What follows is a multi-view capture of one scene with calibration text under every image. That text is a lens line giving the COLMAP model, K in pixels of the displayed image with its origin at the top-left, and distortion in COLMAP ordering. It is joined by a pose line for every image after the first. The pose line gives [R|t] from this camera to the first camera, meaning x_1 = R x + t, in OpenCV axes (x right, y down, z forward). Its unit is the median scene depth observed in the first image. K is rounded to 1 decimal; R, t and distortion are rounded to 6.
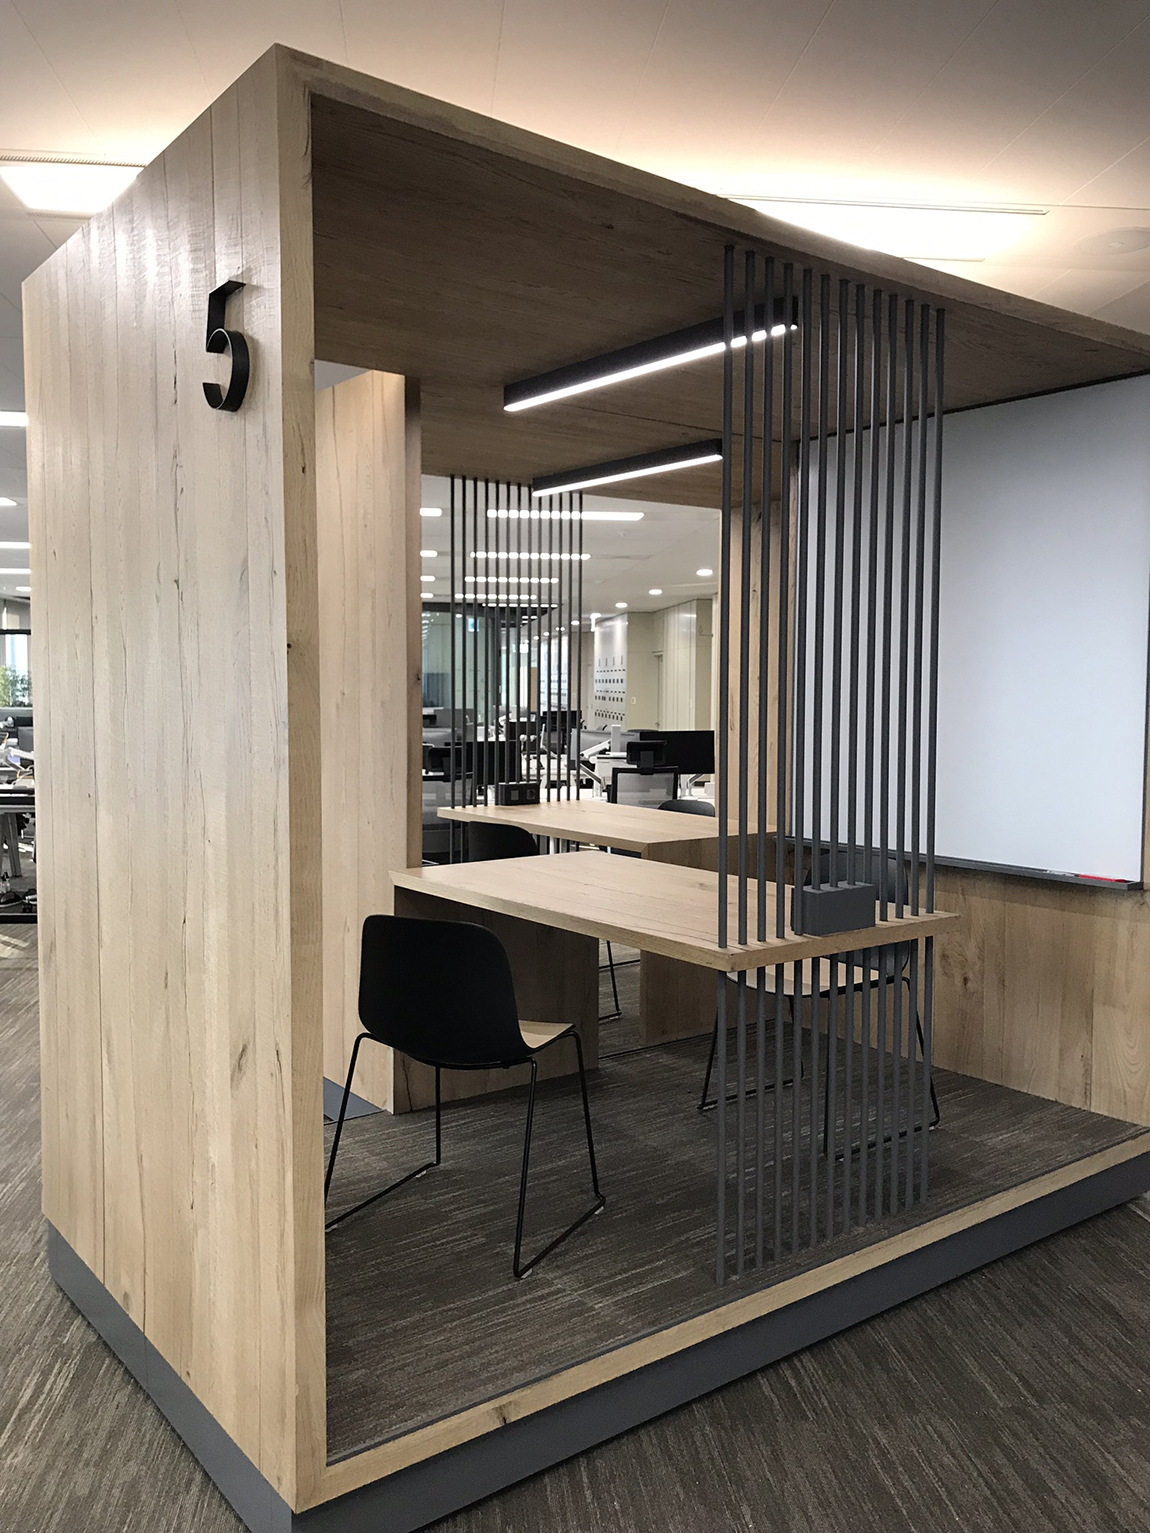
lens RADIAL K [[1261.4, 0, 575.0], [0, 1261.4, 766.5], [0, 0, 1]] dist [0.193752, -0.000757]
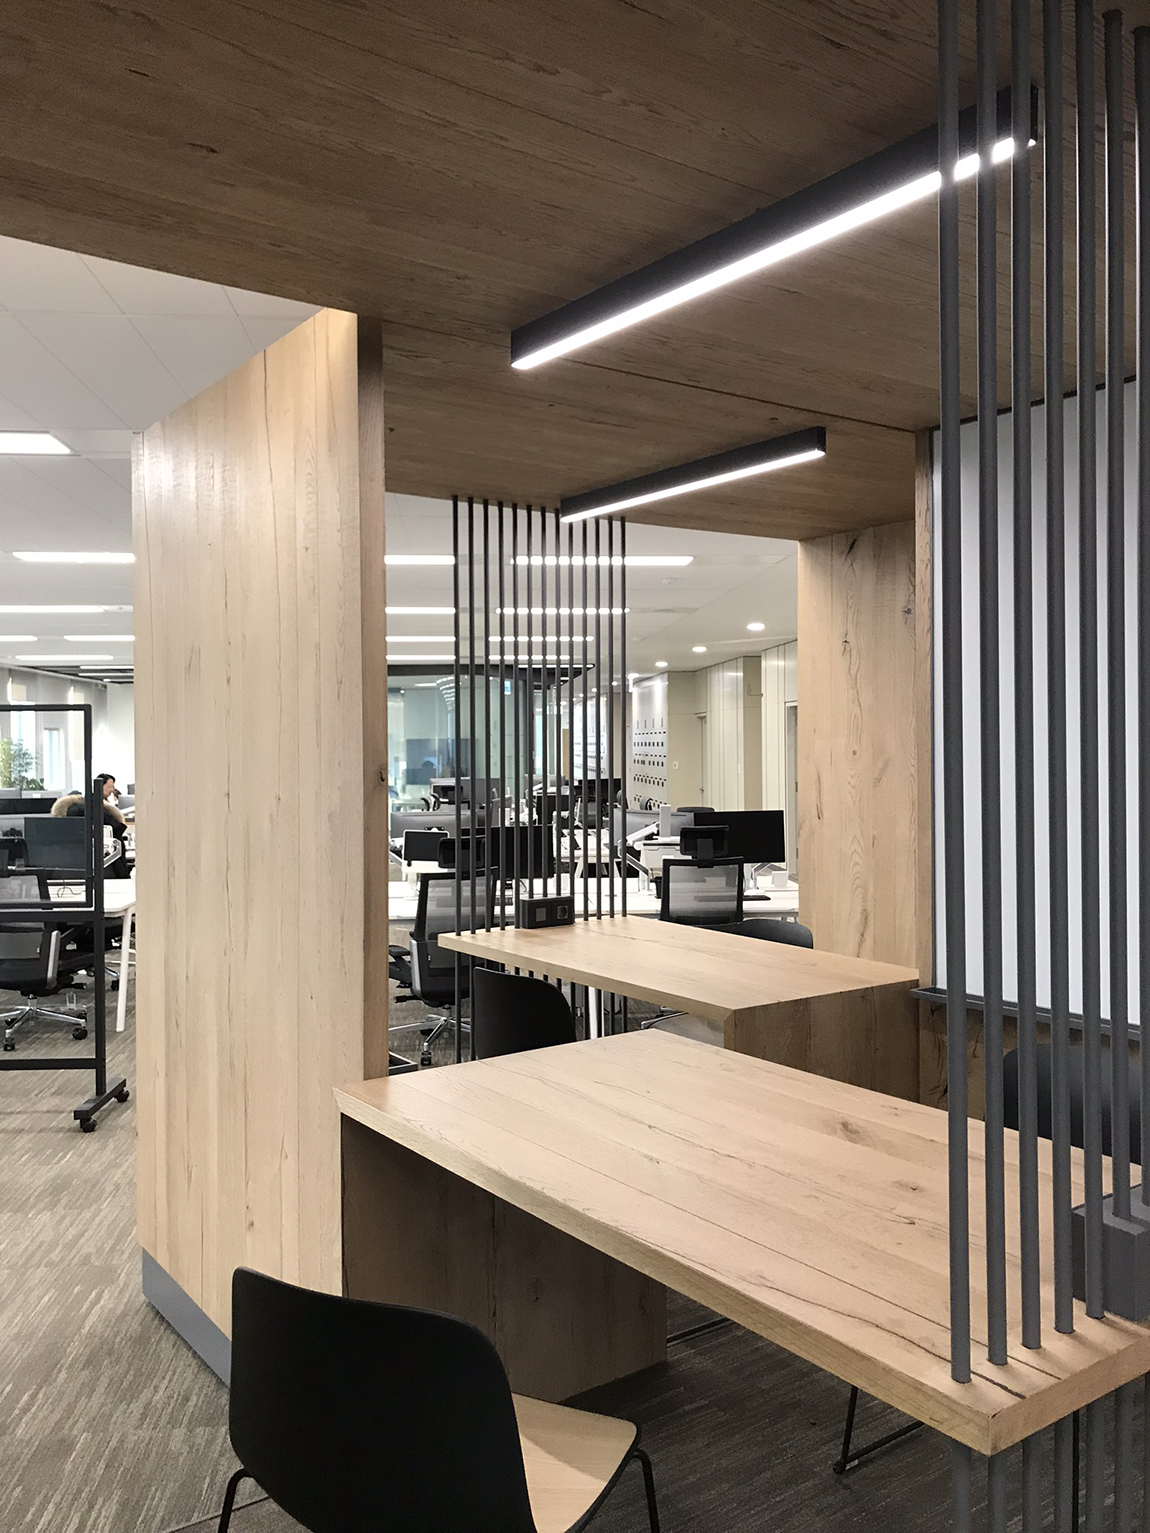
lens RADIAL K [[1261.4, 0, 575.0], [0, 1261.4, 766.5], [0, 0, 1]] dist [0.193752, -0.000757]
pose [[0.999493, -0.012854, -0.029120, -0.002900], [0.011467, 0.998815, -0.047295, -0.019791], [0.029694, 0.046937, 0.998456, 0.160600]]
